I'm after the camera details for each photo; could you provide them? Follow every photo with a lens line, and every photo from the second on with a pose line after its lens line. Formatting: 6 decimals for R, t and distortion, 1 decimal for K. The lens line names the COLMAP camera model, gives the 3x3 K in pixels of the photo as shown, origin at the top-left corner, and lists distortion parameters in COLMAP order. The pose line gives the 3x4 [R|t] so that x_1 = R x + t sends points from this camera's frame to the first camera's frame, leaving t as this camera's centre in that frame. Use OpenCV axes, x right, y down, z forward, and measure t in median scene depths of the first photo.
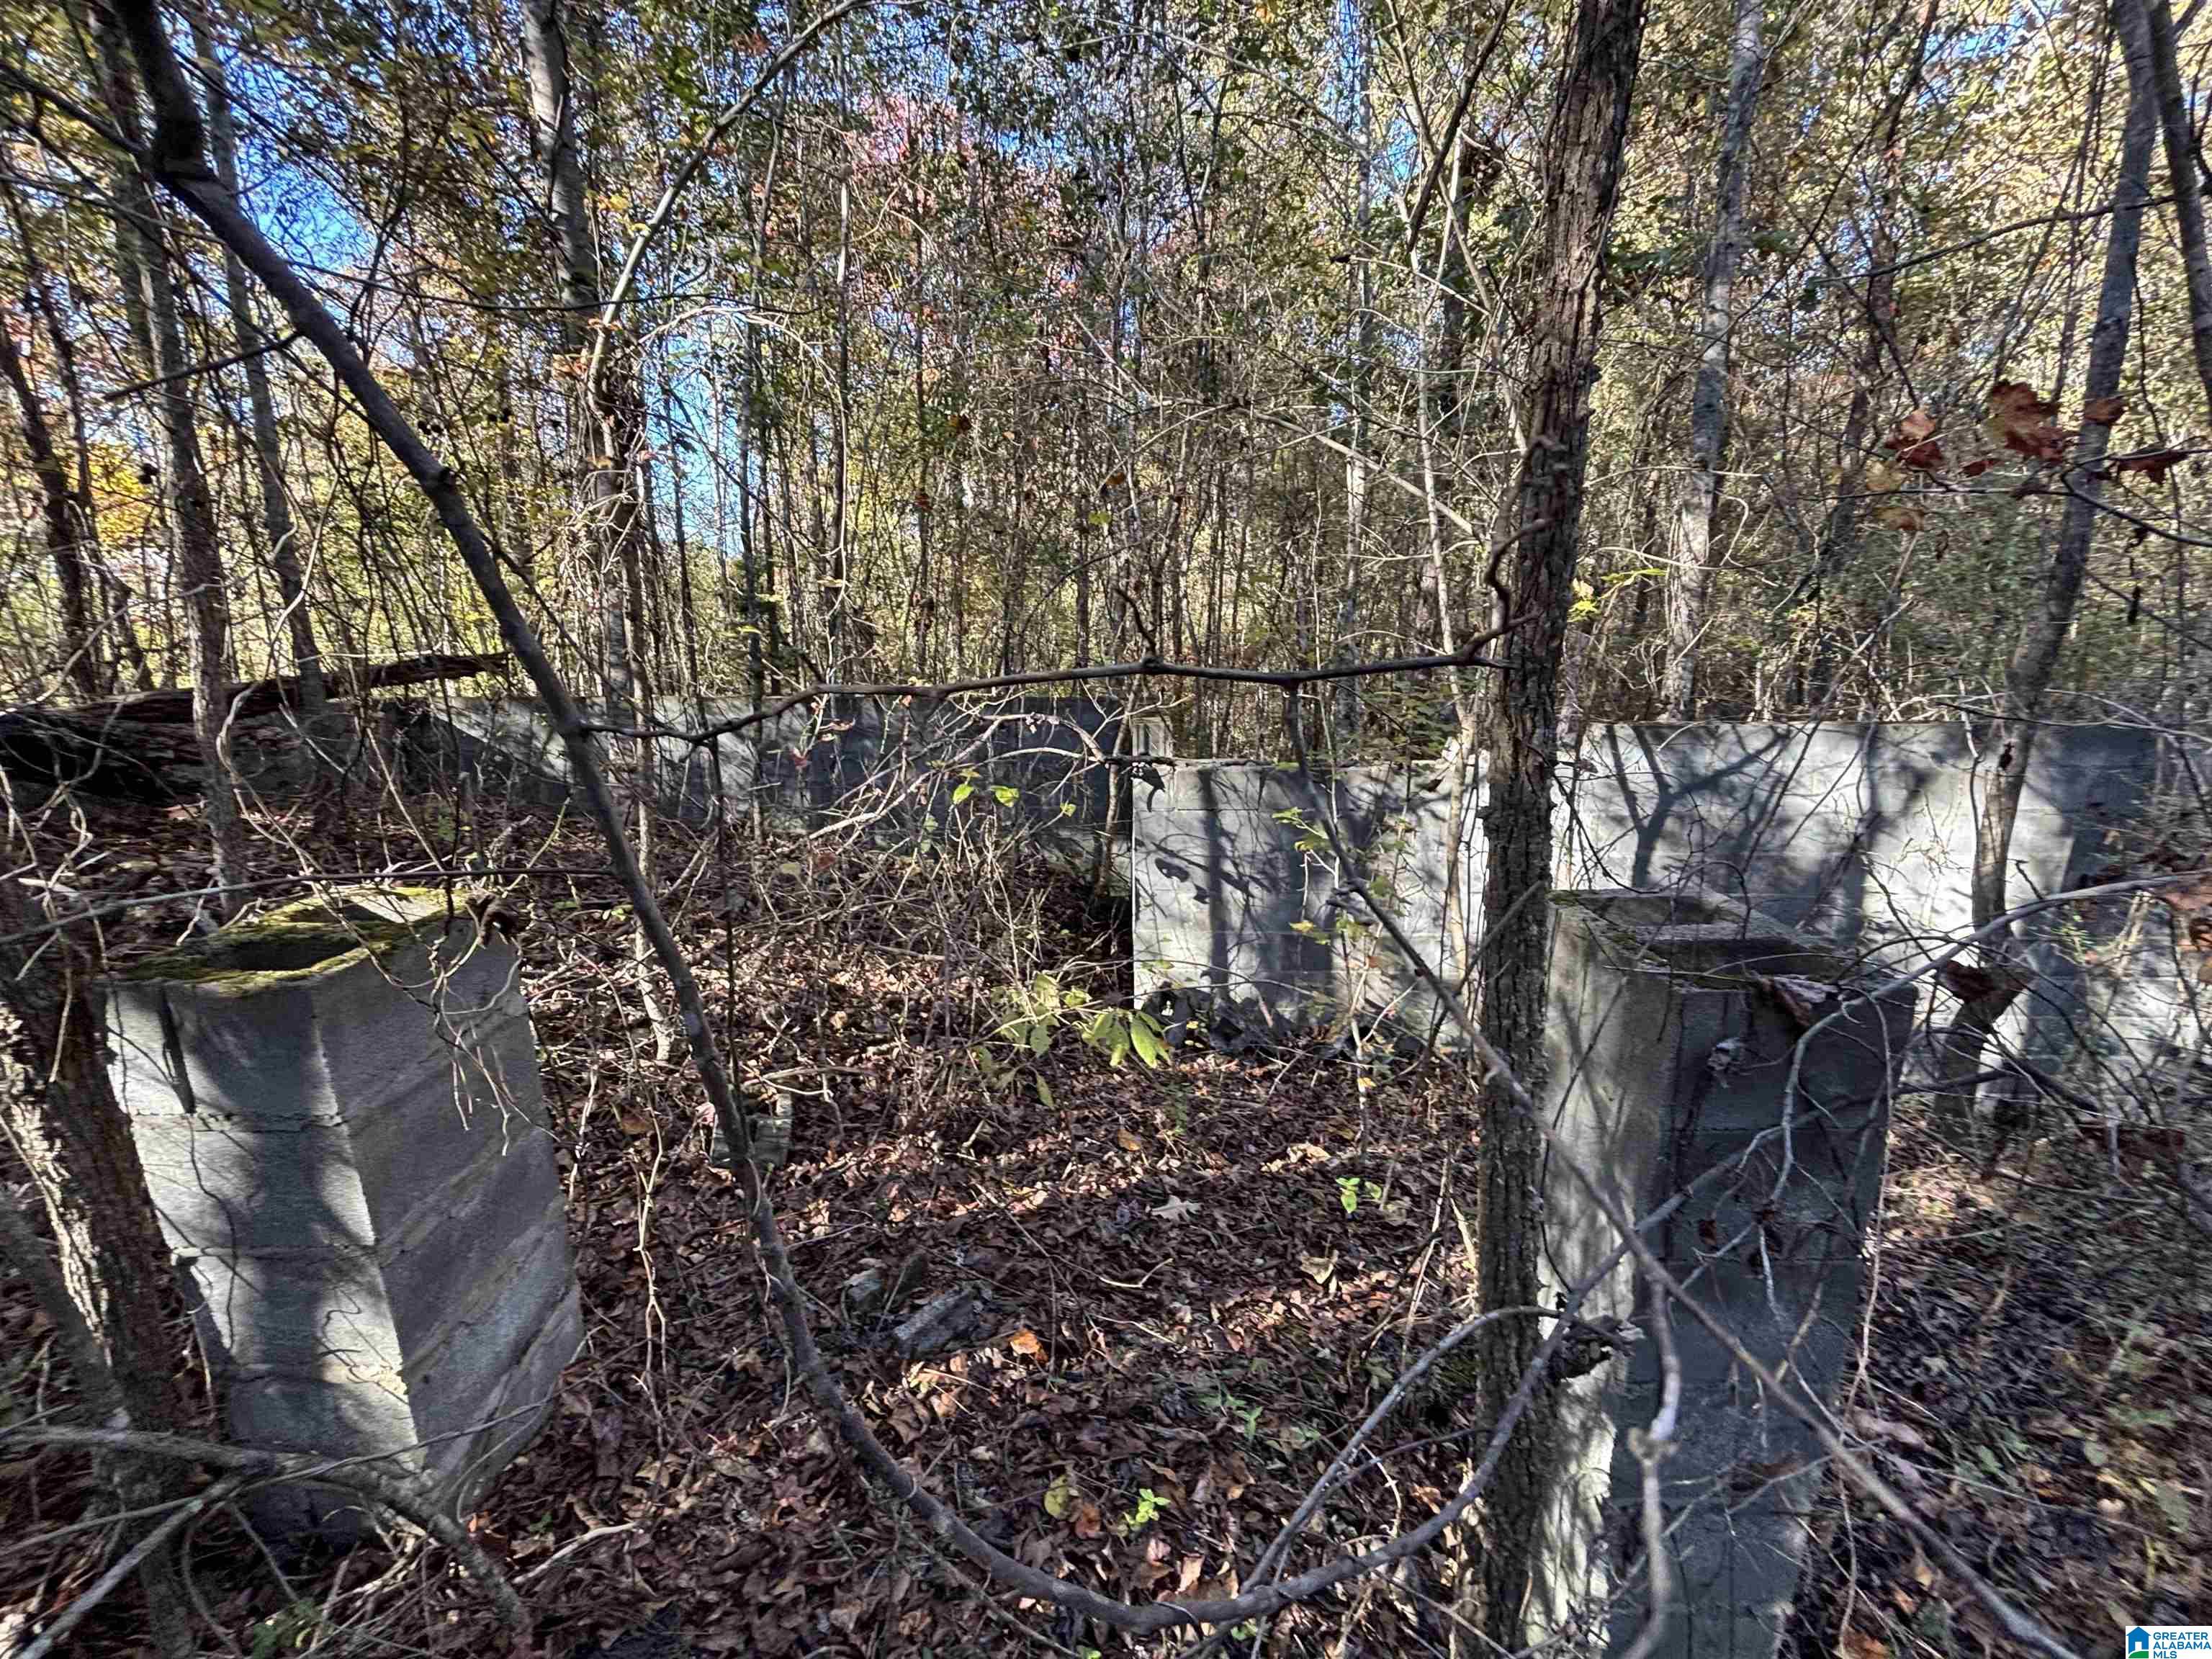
lens RADIAL K [[885.4, 0, 1106.0], [0, 885.4, 829.5], [0, 0, 1]] dist [-0.001212, -0.000209]
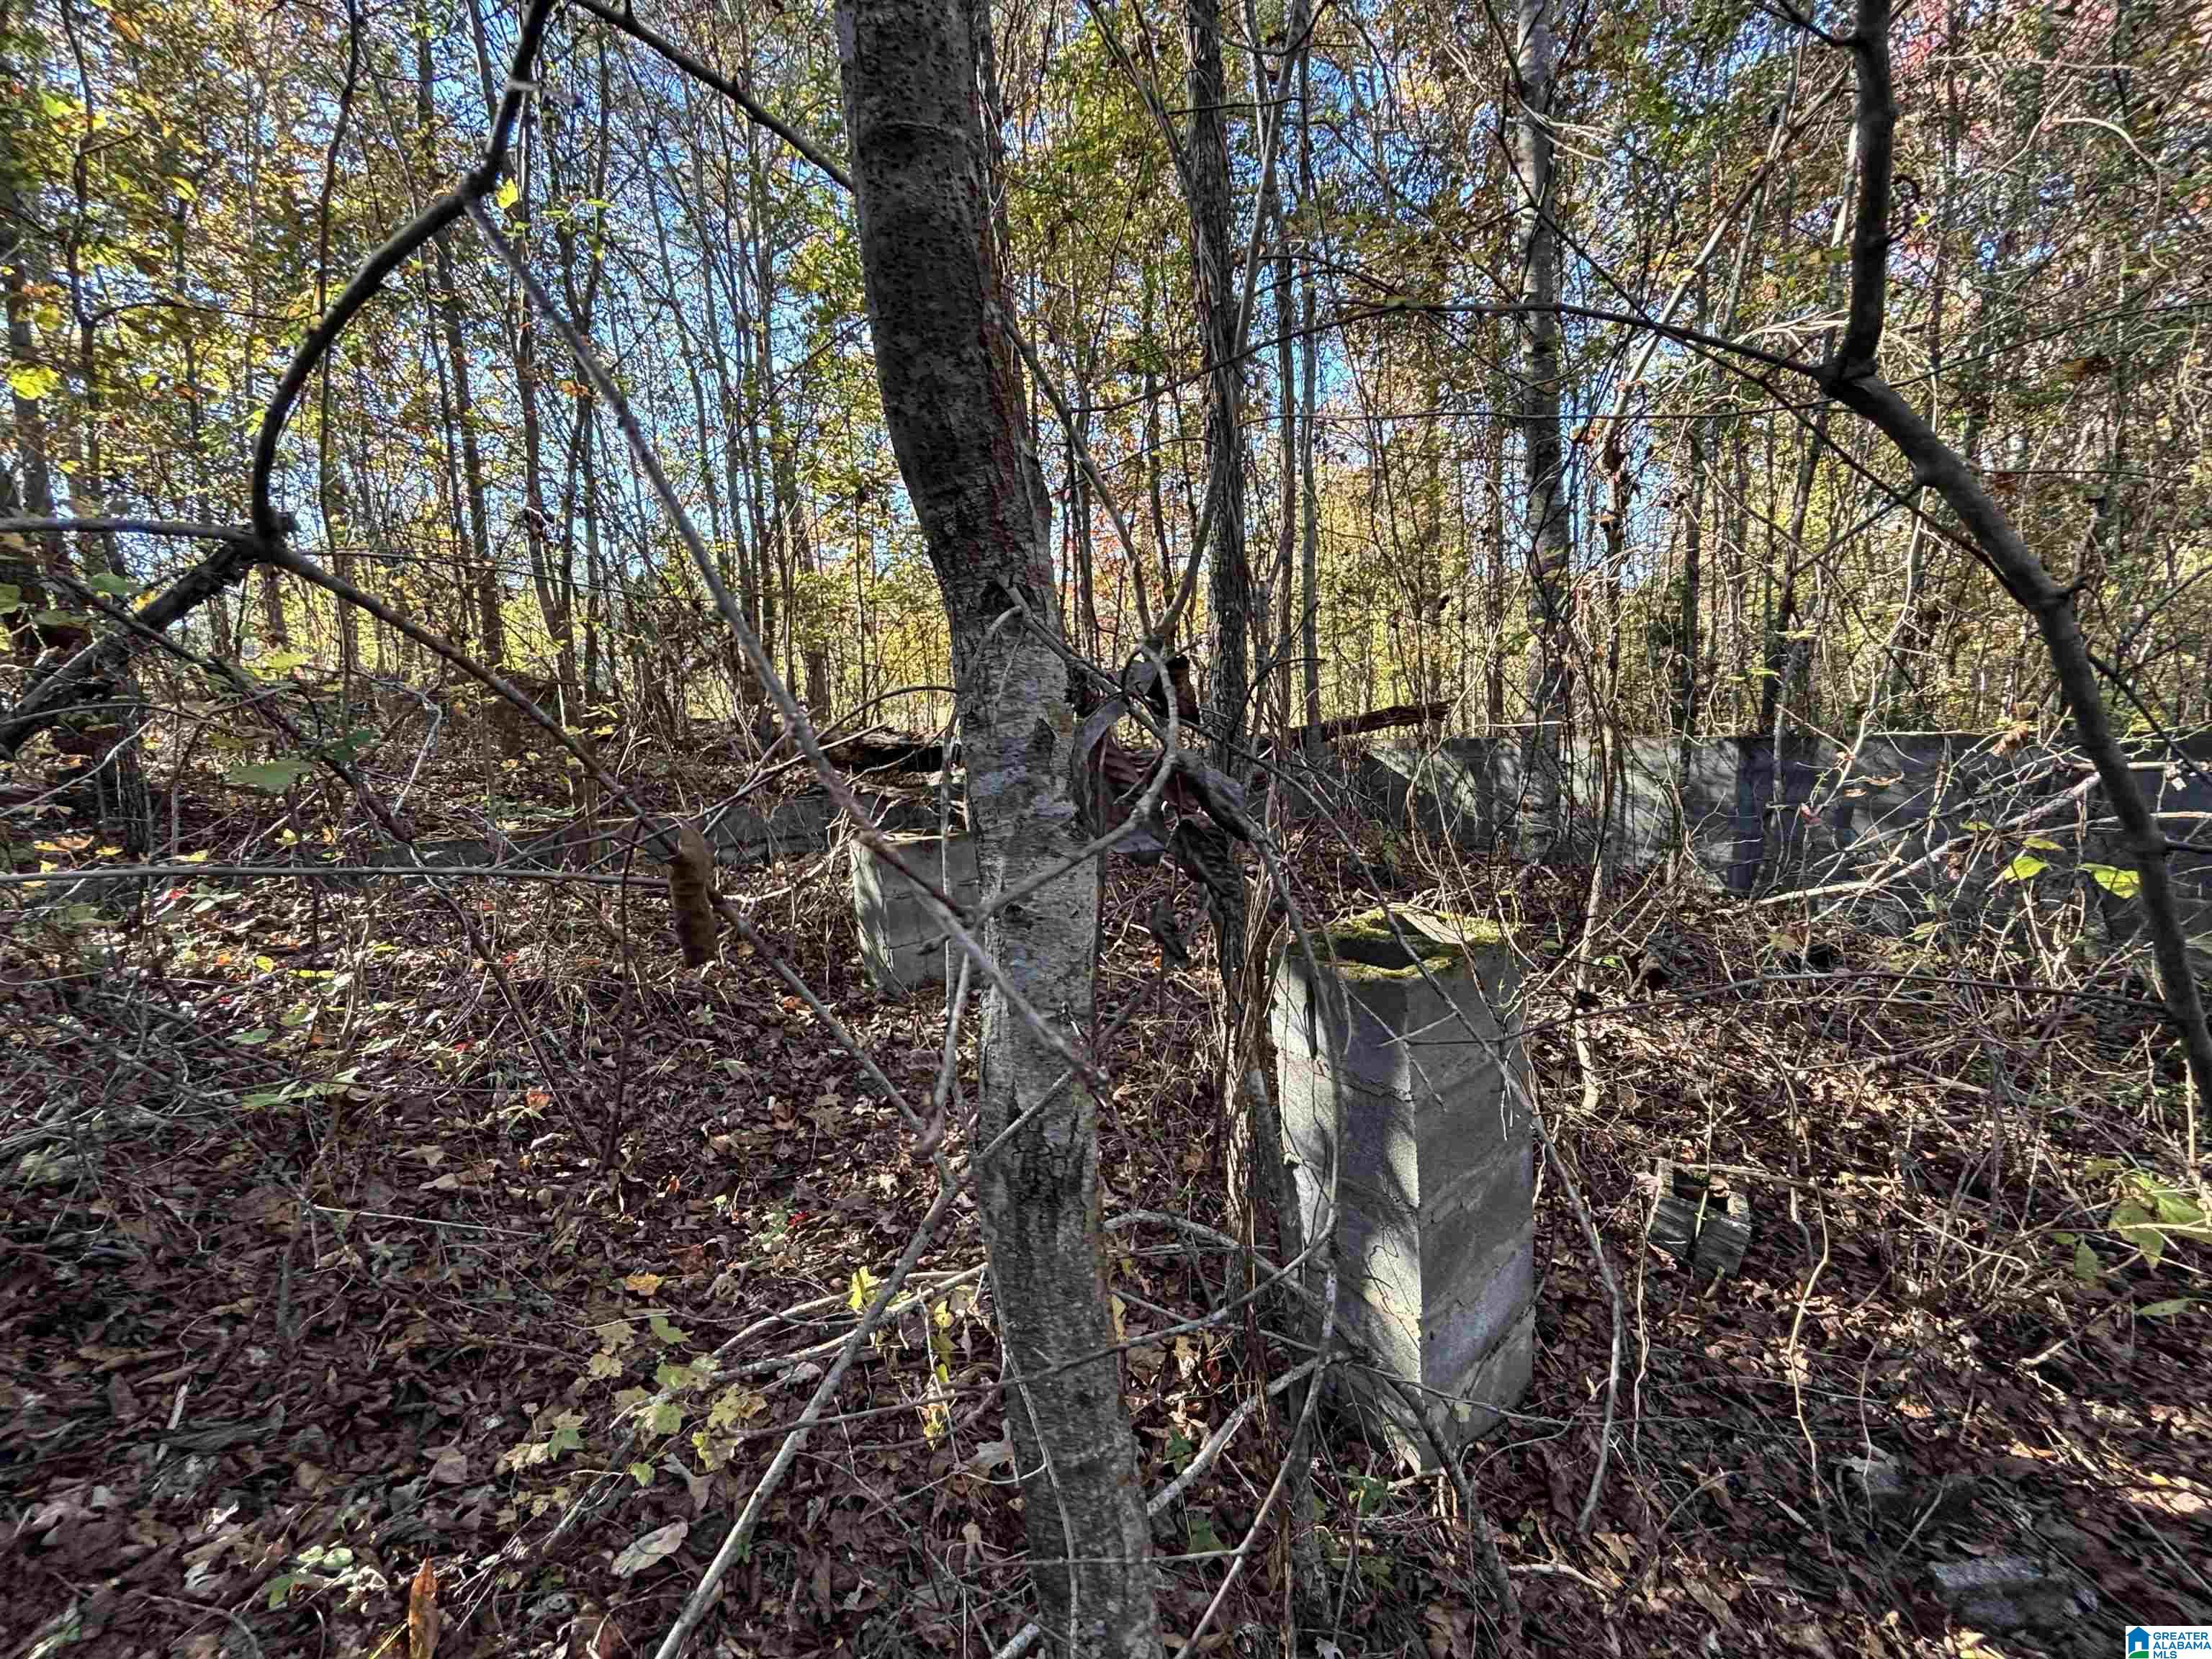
lens RADIAL K [[888.7, 0, 1106.0], [0, 888.7, 829.5], [0, 0, 1]] dist [0.000644, 0.000007]
pose [[0.630417, 0.070527, -0.773046, -0.137768], [-0.100782, 0.994872, 0.008578, -0.007087], [0.769687, 0.072501, 0.634292, -0.093399]]
